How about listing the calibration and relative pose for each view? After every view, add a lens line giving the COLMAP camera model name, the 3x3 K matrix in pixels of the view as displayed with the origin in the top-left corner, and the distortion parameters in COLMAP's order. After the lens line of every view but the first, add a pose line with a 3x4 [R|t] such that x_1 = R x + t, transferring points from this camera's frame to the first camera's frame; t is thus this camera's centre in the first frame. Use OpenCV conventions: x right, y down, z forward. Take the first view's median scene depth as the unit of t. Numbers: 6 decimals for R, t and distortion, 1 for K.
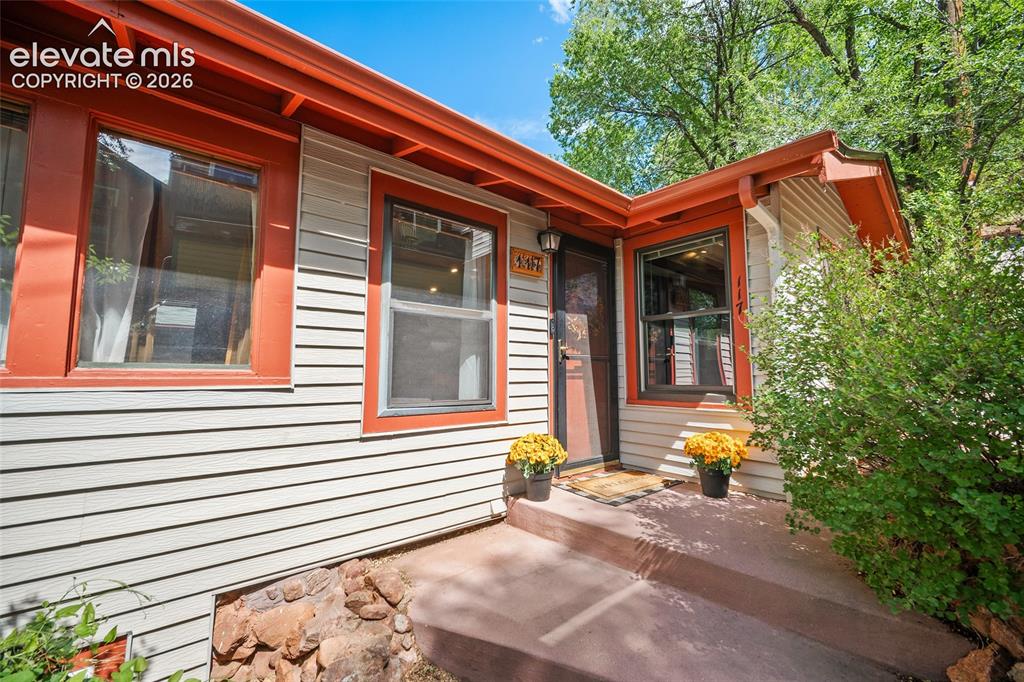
lens RADIAL K [[443.2, 0, 513.2], [0, 443.2, 337.8], [0, 0, 1]] dist [-0.000313, -0.000005]
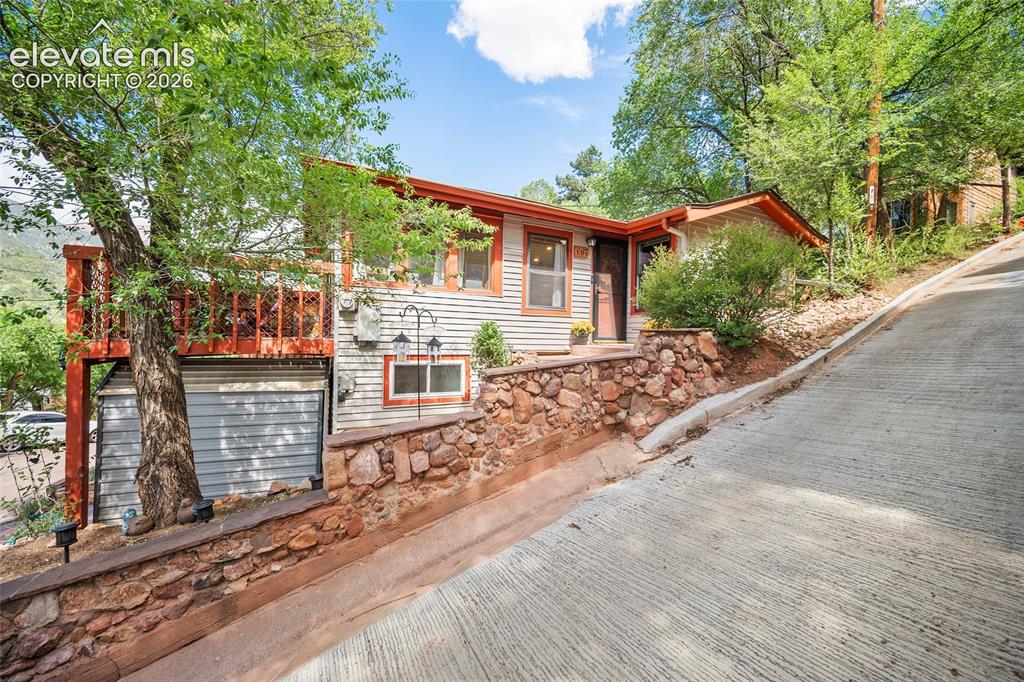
lens RADIAL K [[443.2, 0, 513.6], [0, 443.2, 341.4], [0, 0, 1]] dist [-0.000313, -0.000005]
pose [[0.979006, 0.013817, -0.203365, 0.180749], [0.004104, 0.996162, 0.087438, 0.107964], [0.203792, -0.086437, 0.975191, -1.563233]]
